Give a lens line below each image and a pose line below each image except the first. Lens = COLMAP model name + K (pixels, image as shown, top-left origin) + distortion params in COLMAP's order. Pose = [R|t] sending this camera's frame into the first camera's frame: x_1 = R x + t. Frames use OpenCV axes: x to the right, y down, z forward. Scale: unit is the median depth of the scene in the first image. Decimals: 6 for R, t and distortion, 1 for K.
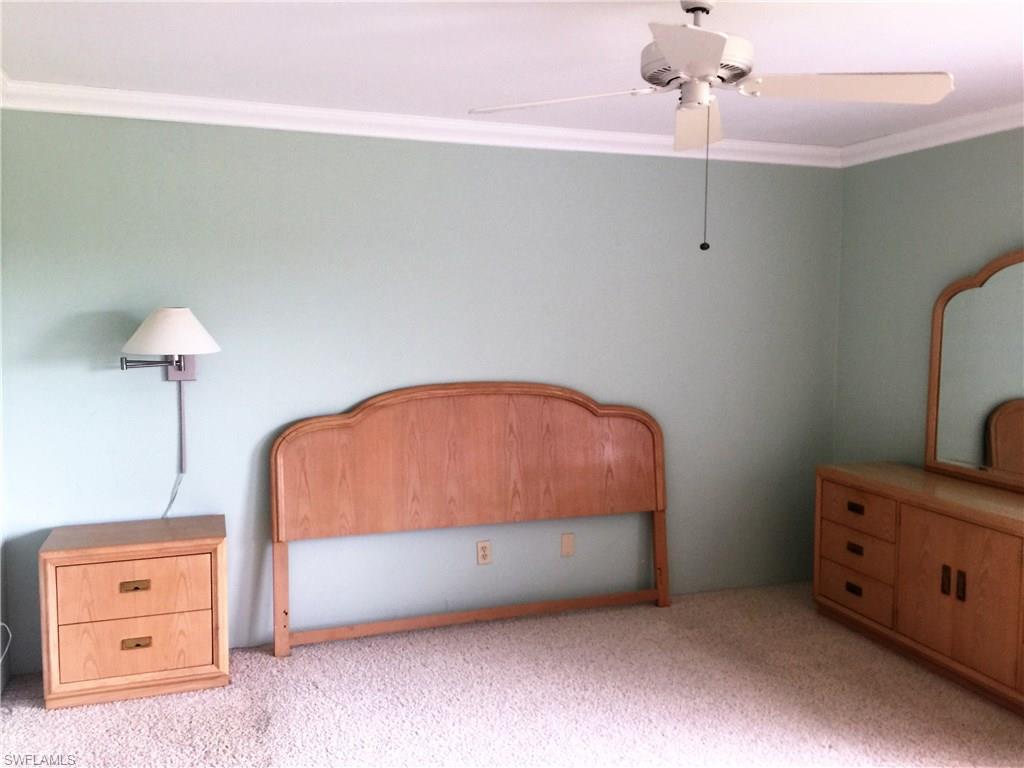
lens RADIAL K [[911.2, 0, 513.3], [0, 911.2, 384.1], [0, 0, 1]] dist [0.018713, -0.034787]
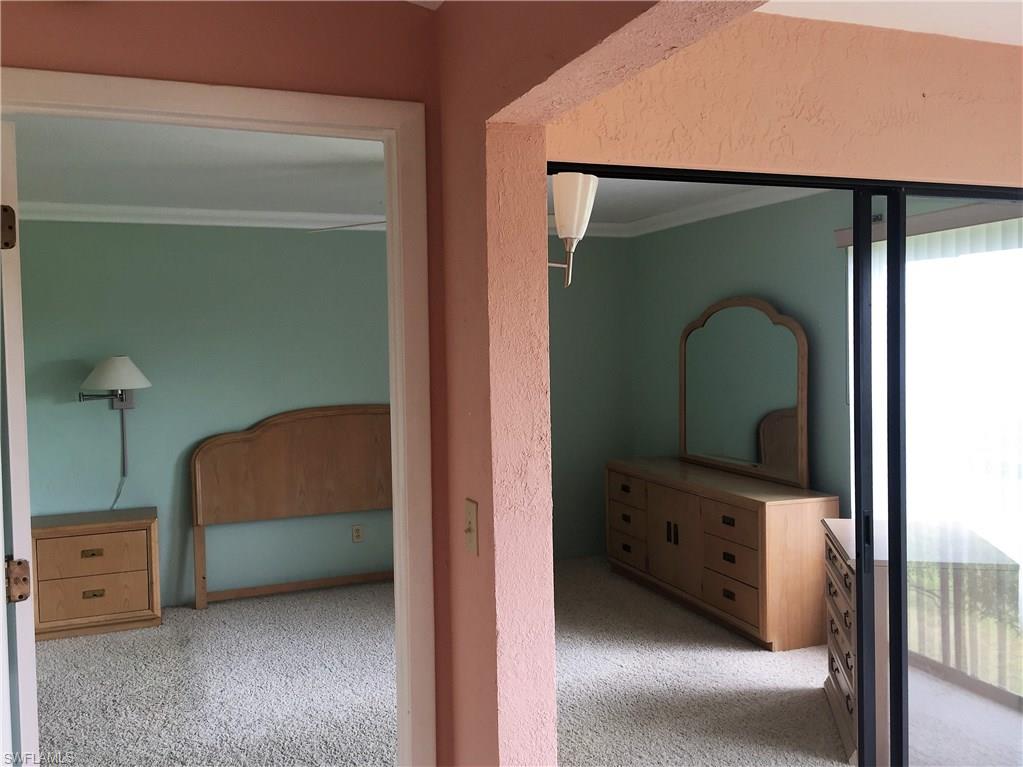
lens RADIAL K [[910.3, 0, 511.0], [0, 910.3, 382.3], [0, 0, 1]] dist [0.018713, -0.034787]
pose [[0.997888, -0.026906, 0.059120, 0.138175], [0.029214, 0.998831, -0.038520, 0.025898], [-0.058014, 0.040166, 0.997507, -0.402977]]
